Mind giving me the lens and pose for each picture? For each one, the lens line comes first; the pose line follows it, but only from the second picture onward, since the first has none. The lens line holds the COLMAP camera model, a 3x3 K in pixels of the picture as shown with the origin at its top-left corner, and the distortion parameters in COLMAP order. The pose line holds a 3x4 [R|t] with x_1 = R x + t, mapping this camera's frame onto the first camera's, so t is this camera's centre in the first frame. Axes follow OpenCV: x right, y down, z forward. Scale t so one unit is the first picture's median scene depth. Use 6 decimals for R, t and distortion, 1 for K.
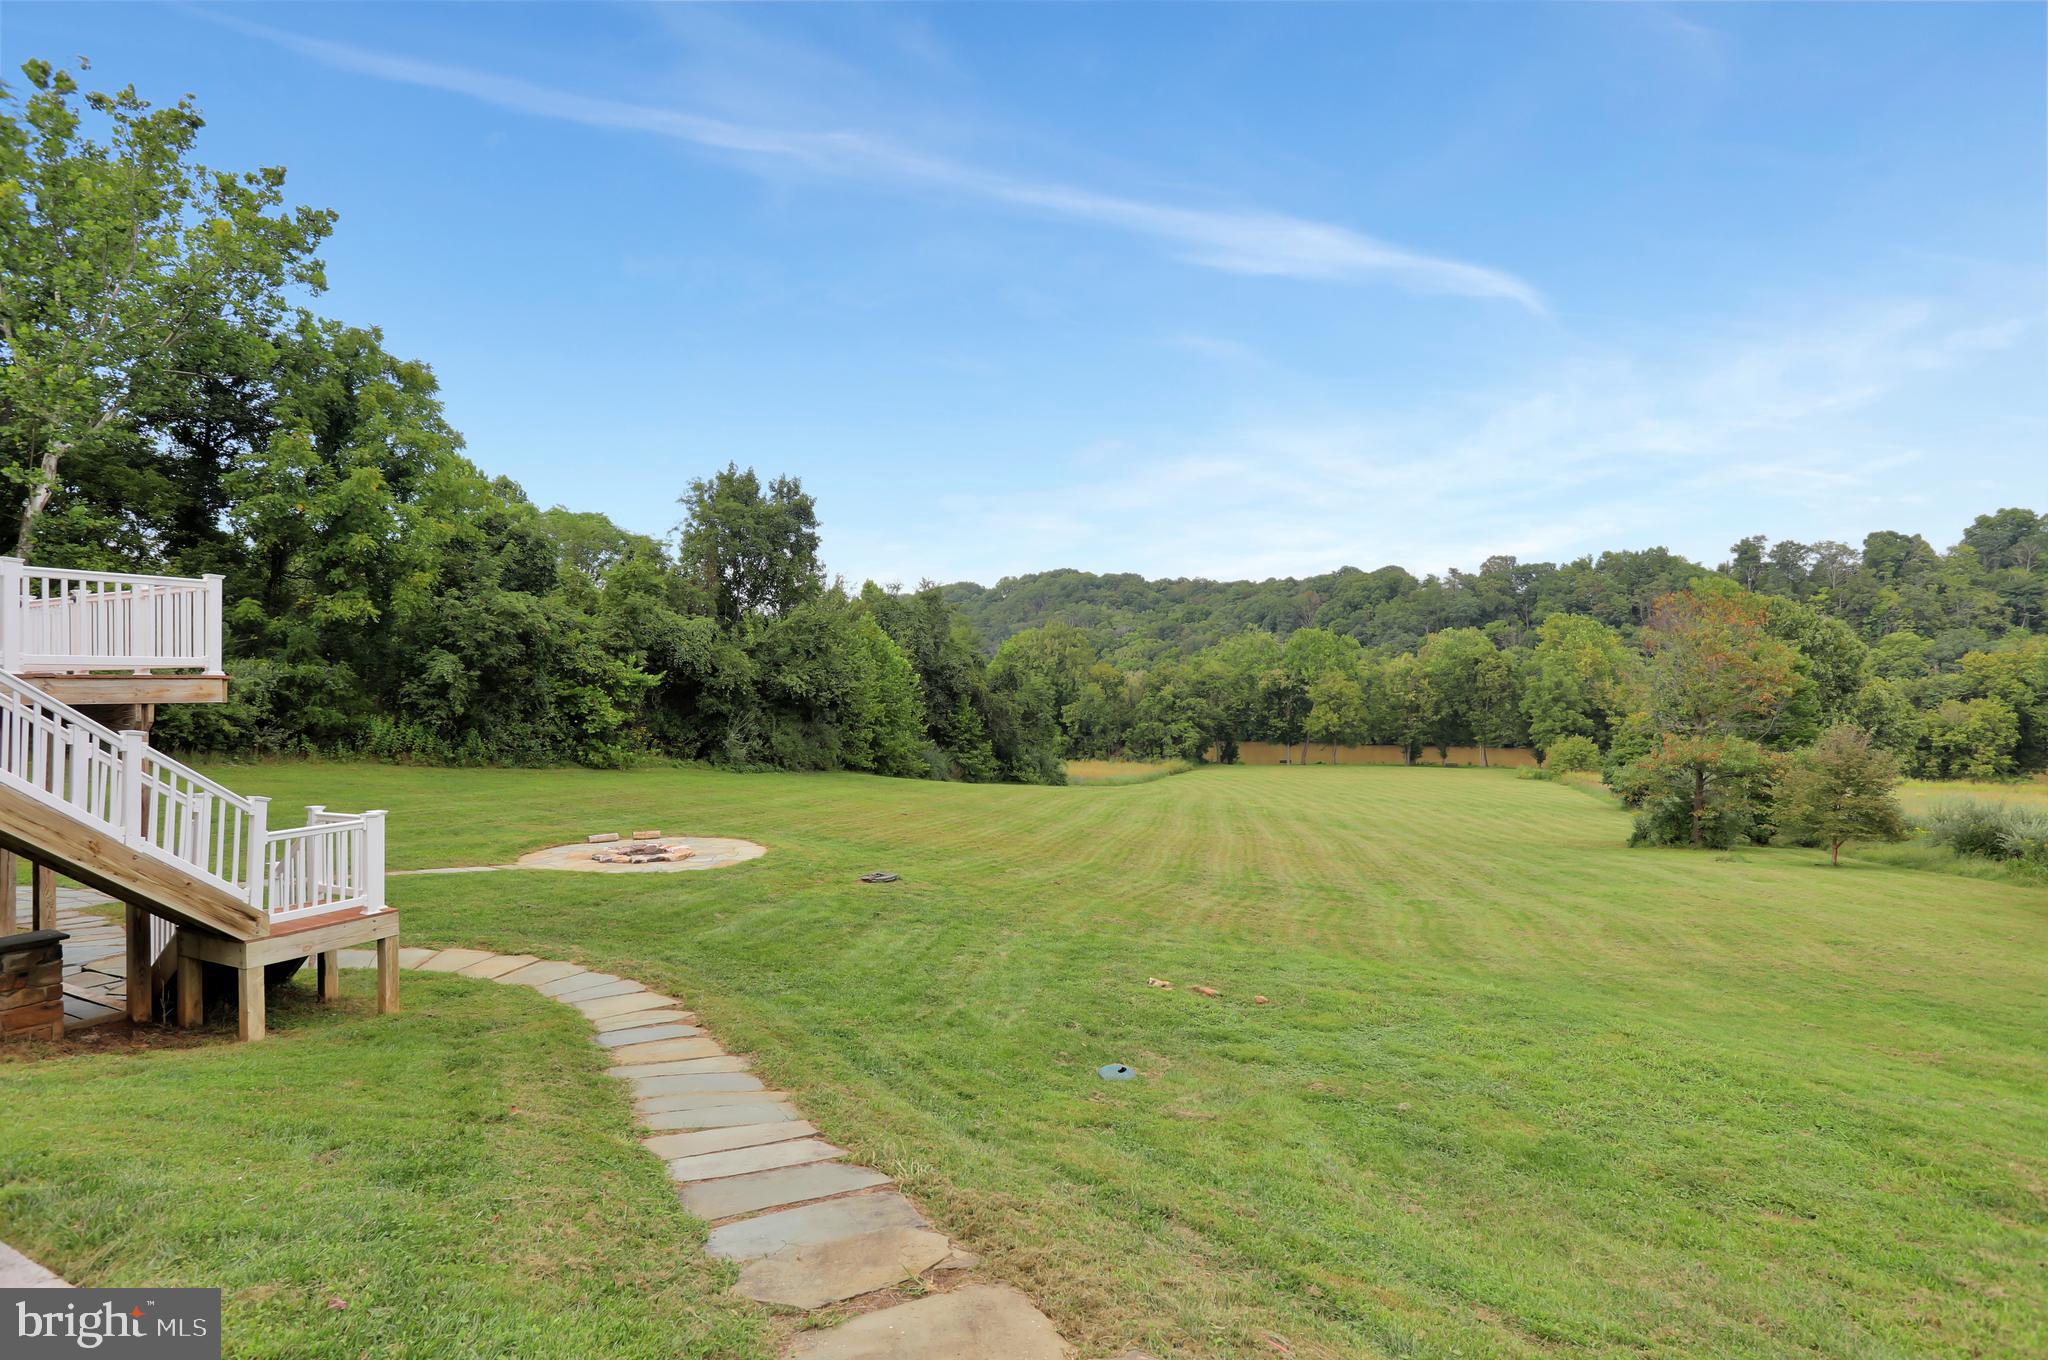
lens RADIAL K [[1007.1, 0, 1025.8], [0, 1007.1, 687.0], [0, 0, 1]] dist [-0.070759, 0.029133]
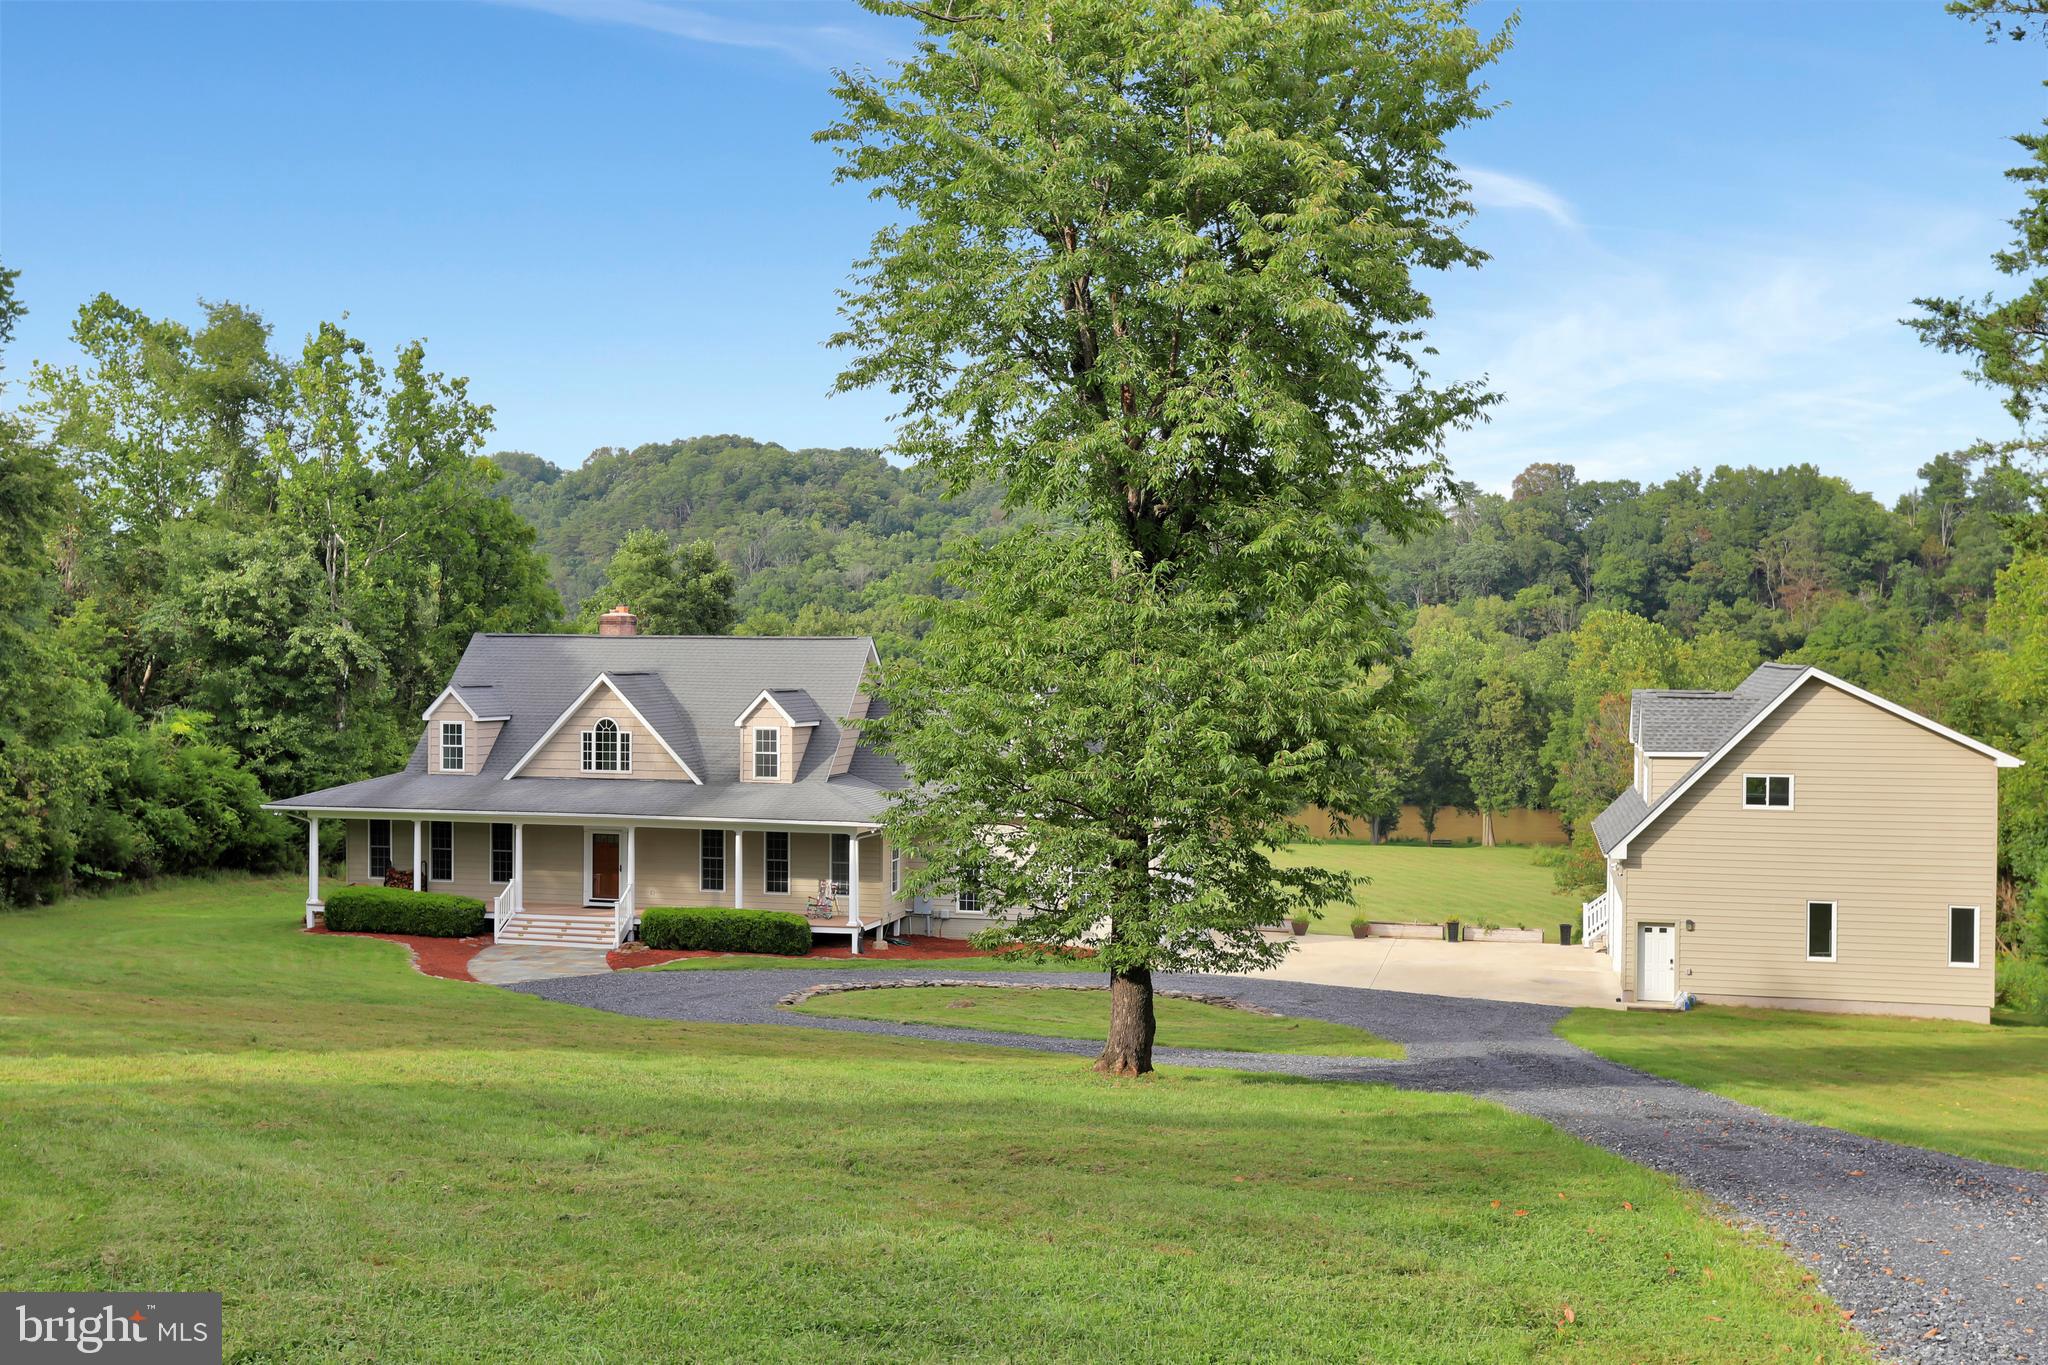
lens RADIAL K [[2203.1, 0, 1025.7], [0, 2203.1, 728.9], [0, 0, 1]] dist [0.032526, 0.000000]
pose [[0.979808, 0.004596, 0.199888, -0.117757], [-0.011320, 0.999407, 0.032513, -0.037781], [-0.199620, -0.034119, 0.979279, -0.333247]]
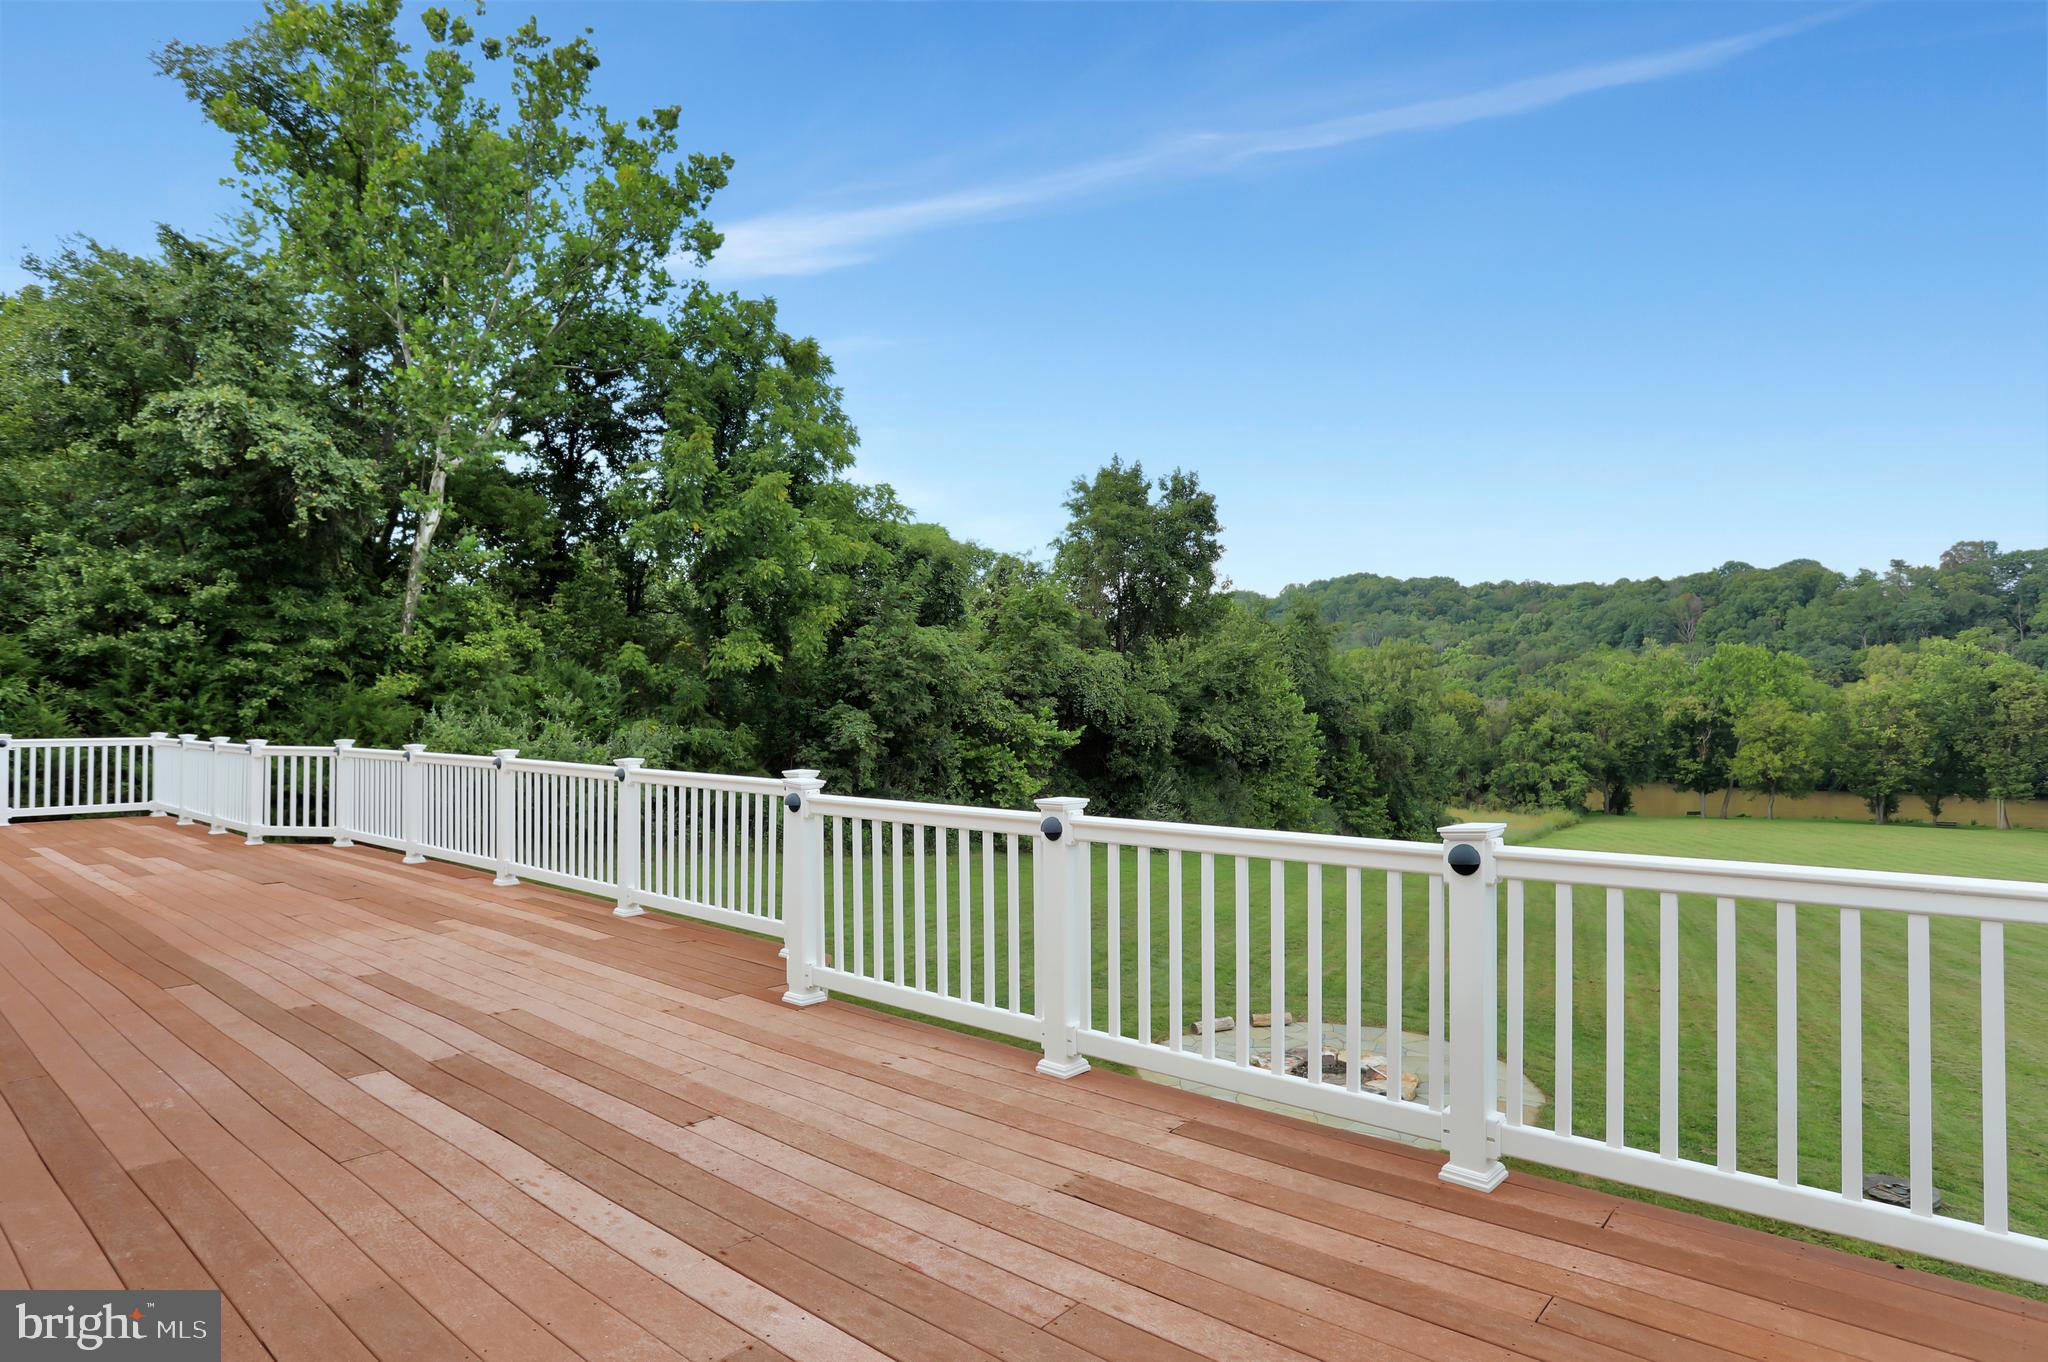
lens RADIAL K [[1122.4, 0, 1018.7], [0, 1122.4, 686.9], [0, 0, 1]] dist [-0.063431, 0.032804]
pose [[0.970201, -0.001143, -0.242299, -0.050352], [-0.003431, 0.999824, -0.018453, -0.007345], [0.242277, 0.018735, 0.970026, 0.035529]]
